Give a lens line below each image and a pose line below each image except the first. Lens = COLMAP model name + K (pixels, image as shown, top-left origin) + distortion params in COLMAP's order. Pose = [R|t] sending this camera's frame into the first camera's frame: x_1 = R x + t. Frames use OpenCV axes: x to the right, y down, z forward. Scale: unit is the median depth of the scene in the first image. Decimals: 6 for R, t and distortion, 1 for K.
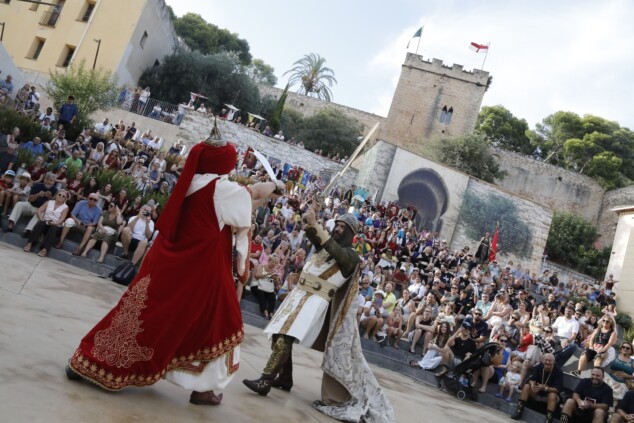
lens RADIAL K [[500.4, 0, 317.0], [0, 500.4, 211.5], [0, 0, 1]] dist [-0.148685, 0.071810]
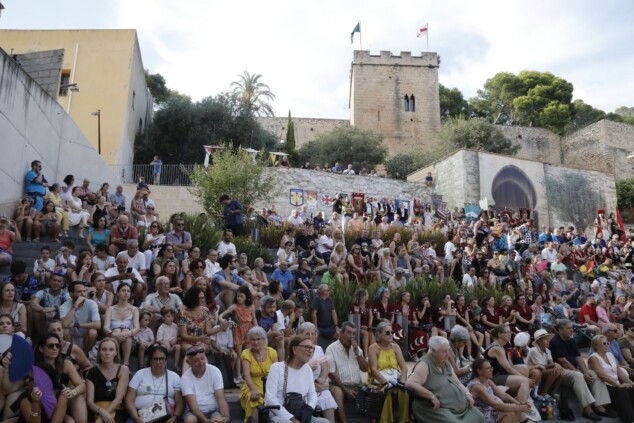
lens RADIAL K [[500.4, 0, 317.0], [0, 500.4, 211.5], [0, 0, 1]] dist [-0.148685, 0.071810]
pose [[0.946350, -0.266752, 0.182389, -0.158270], [0.267184, 0.963379, 0.022663, -0.056626], [-0.181755, 0.027284, 0.982965, 0.050550]]
